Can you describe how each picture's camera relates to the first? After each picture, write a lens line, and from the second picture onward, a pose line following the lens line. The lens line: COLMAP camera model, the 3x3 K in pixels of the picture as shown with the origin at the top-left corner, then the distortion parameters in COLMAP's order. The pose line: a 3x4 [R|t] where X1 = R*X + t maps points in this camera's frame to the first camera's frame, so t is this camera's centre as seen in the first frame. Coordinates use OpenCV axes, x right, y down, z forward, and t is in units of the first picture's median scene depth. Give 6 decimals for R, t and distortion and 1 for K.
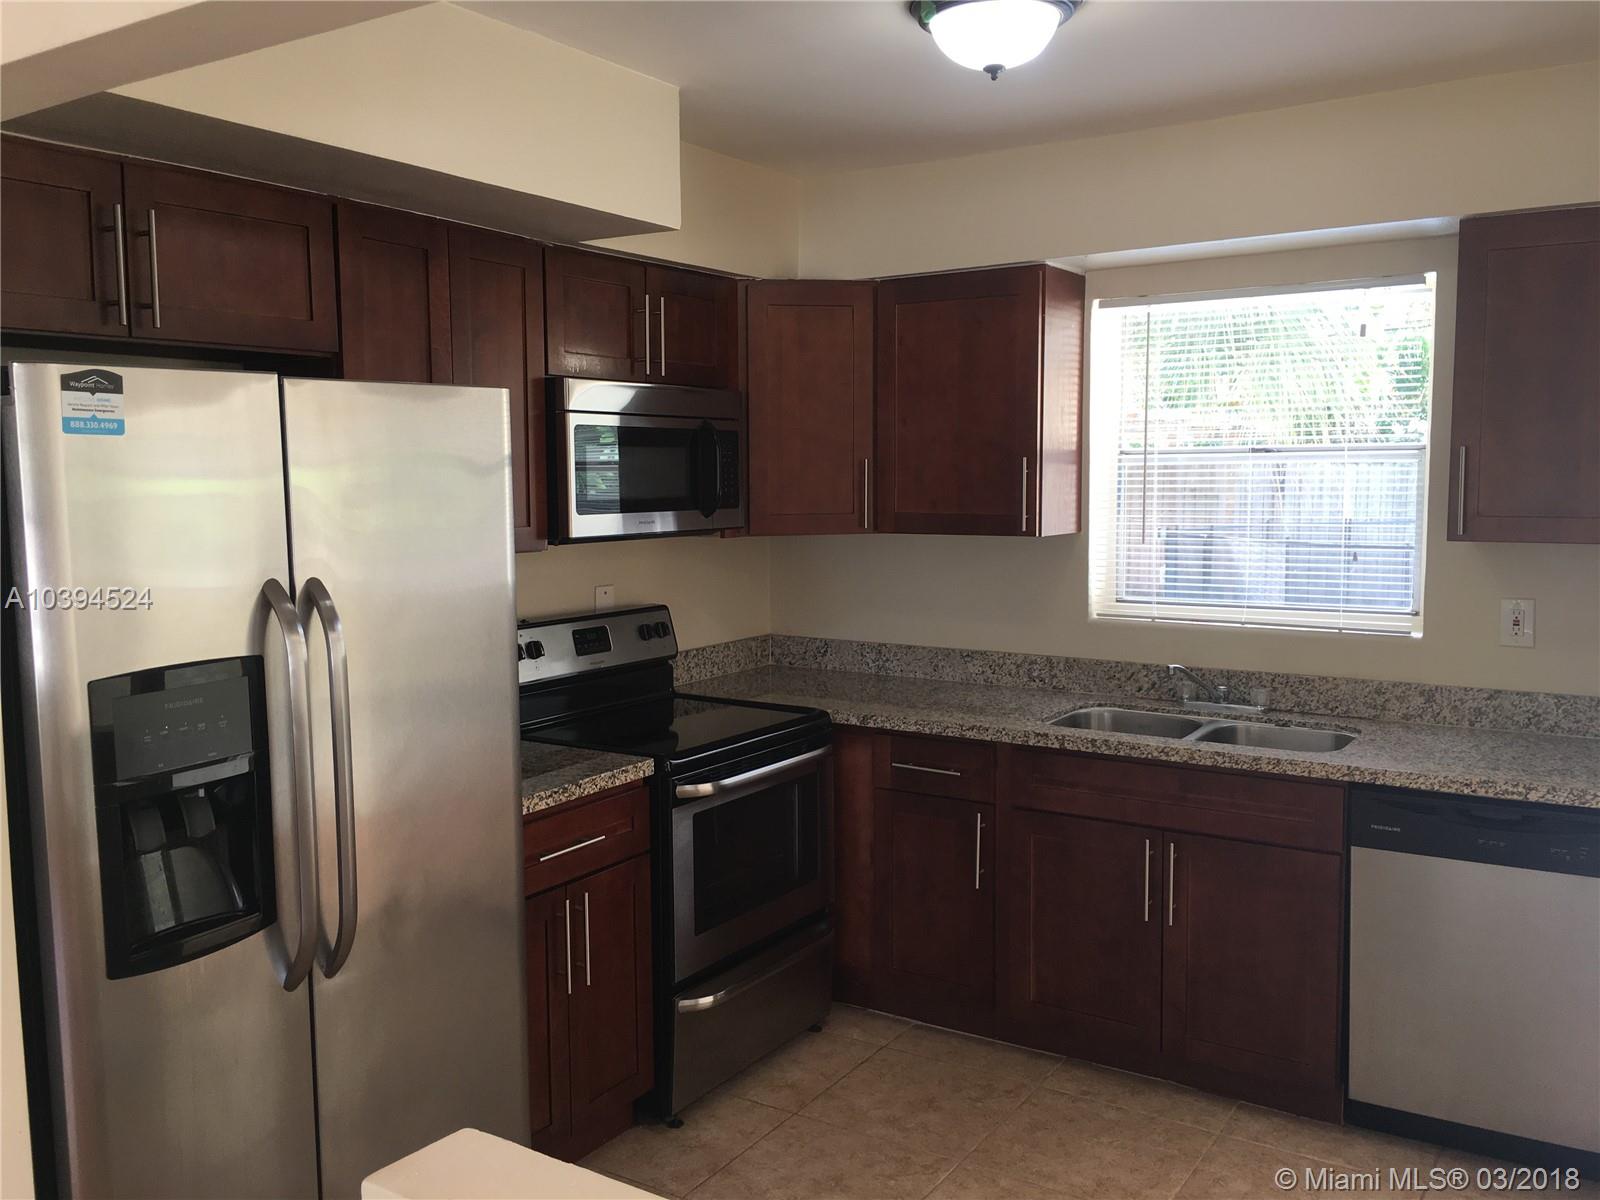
lens RADIAL K [[1370.4, 0, 787.3], [0, 1370.4, 594.8], [0, 0, 1]] dist [0.083792, -0.122322]
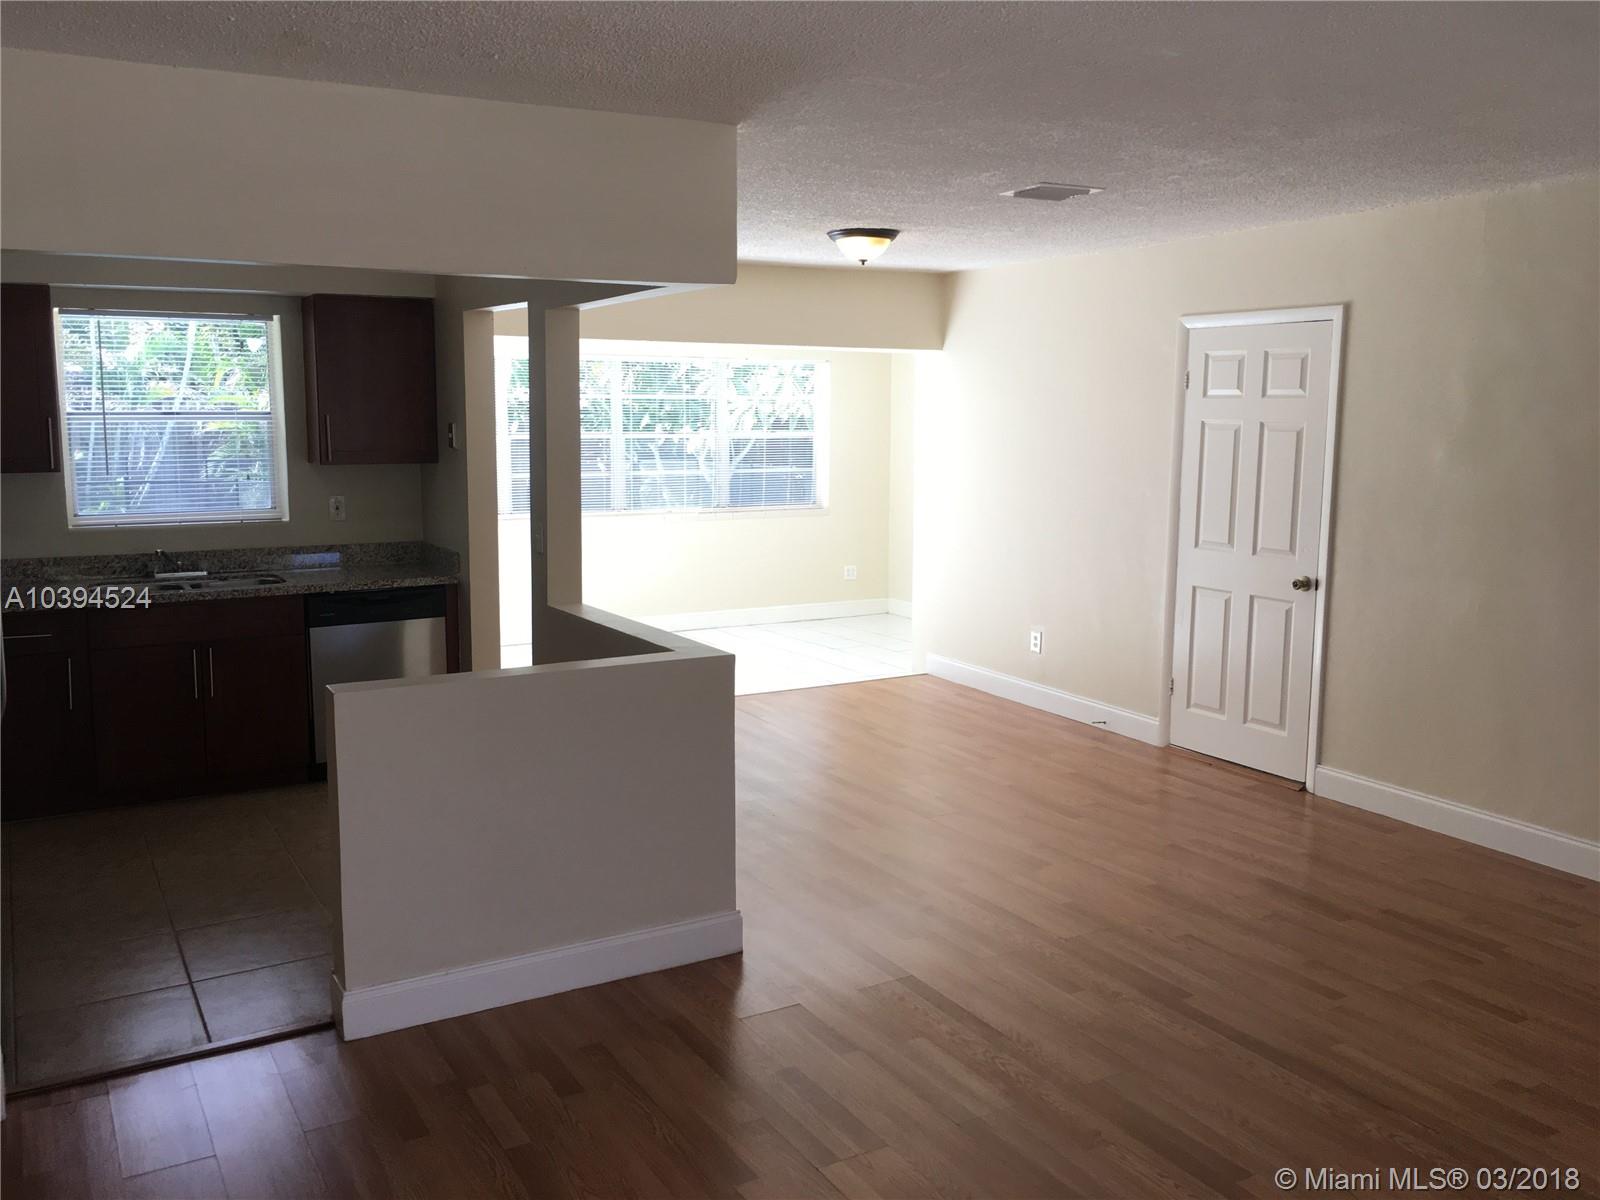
lens RADIAL K [[1370.4, 0, 787.3], [0, 1370.4, 594.8], [0, 0, 1]] dist [0.083792, -0.122322]
pose [[0.454866, -0.114555, 0.883161, -0.854222], [0.078726, 0.992982, 0.088253, 0.019660], [-0.887073, 0.029384, 0.460692, -0.394366]]
